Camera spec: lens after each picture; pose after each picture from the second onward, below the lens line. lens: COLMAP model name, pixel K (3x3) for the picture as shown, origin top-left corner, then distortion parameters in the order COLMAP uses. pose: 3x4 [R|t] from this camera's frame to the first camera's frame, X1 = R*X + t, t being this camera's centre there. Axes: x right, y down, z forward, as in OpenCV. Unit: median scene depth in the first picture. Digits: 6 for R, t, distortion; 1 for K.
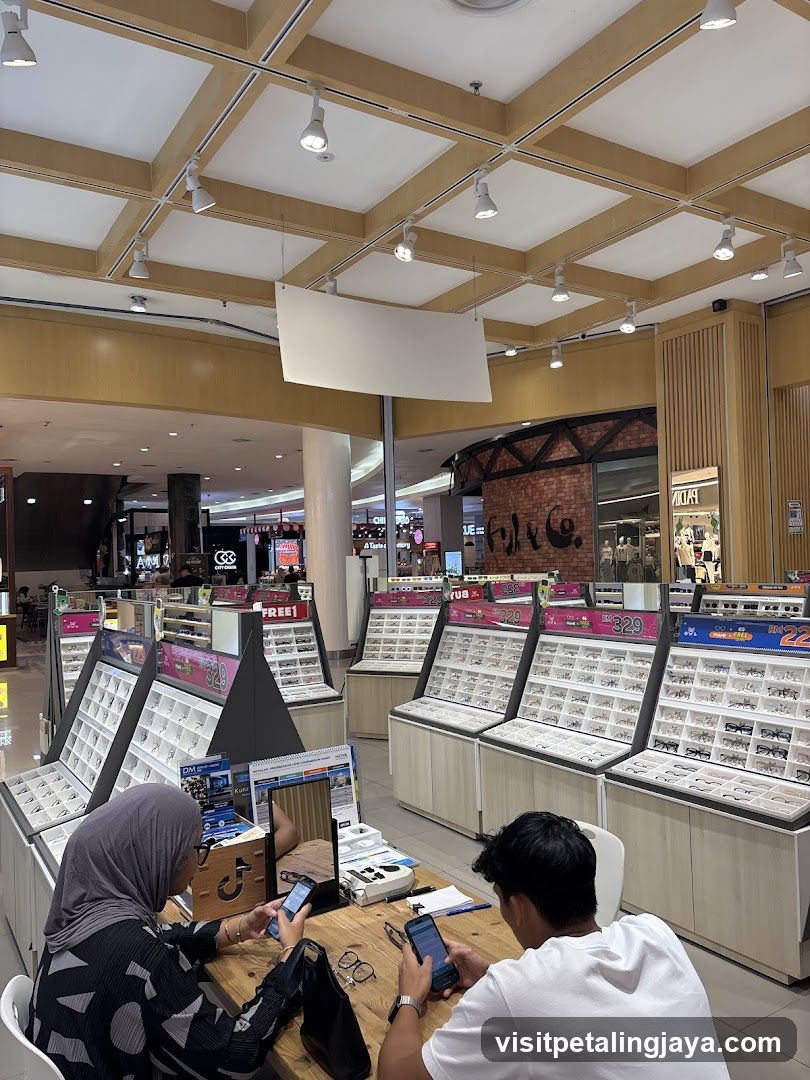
lens RADIAL K [[823.1, 0, 411.9], [0, 823.1, 540.4], [0, 0, 1]] dist [0.034312, -0.000070]
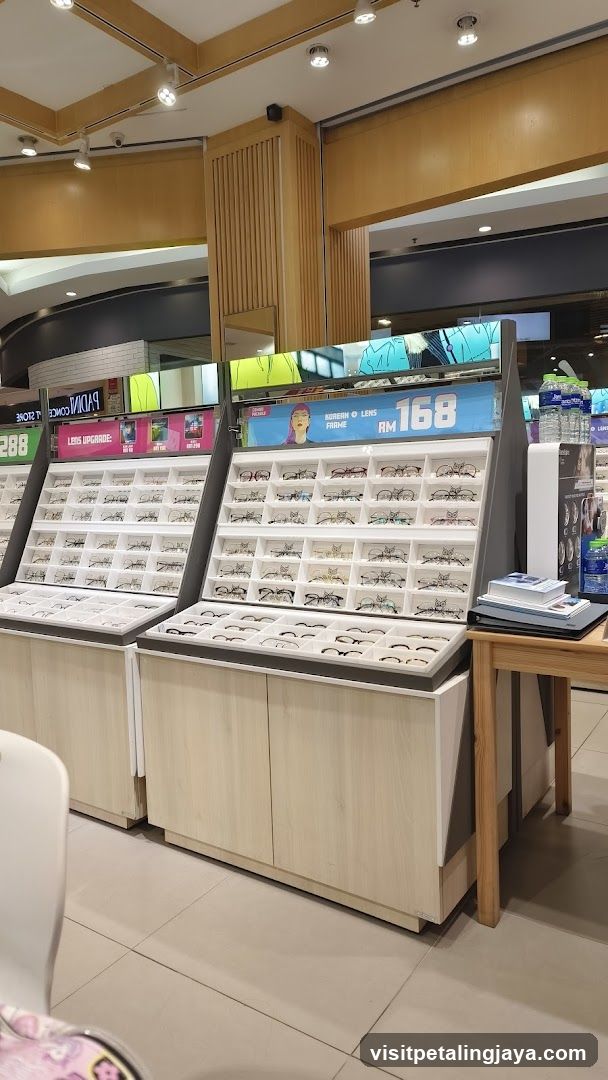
lens RADIAL K [[739.2, 0, 297.6], [0, 739.2, 540.4], [0, 0, 1]] dist [0.048982, -0.000084]
pose [[0.917674, -0.039470, 0.395368, 0.111958], [-0.001194, 0.994775, 0.102082, 0.130778], [-0.397331, -0.094150, 0.912833, 0.393877]]
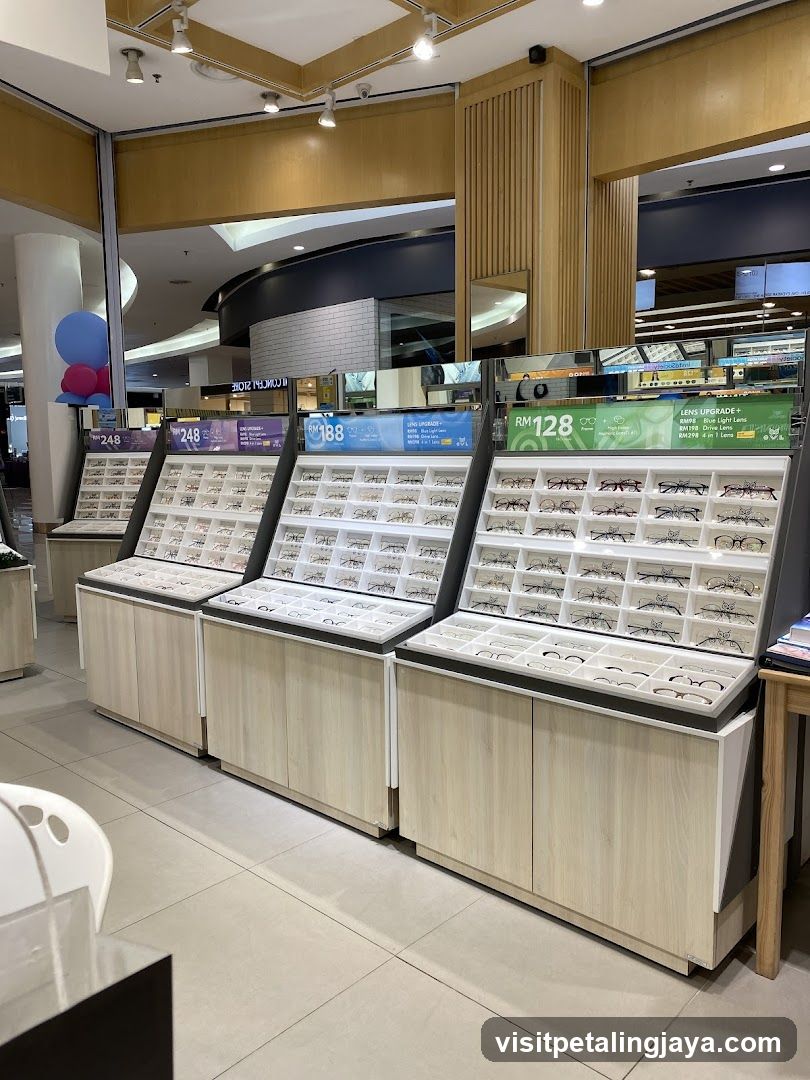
lens RADIAL K [[841.1, 0, 405.5], [0, 841.1, 536.5], [0, 0, 1]] dist [0.022761, -0.009577]
pose [[0.966164, -0.013533, 0.257571, 0.072131], [-0.020694, 0.991336, 0.129708, 0.102077], [-0.257095, -0.130650, 0.957514, 0.362780]]
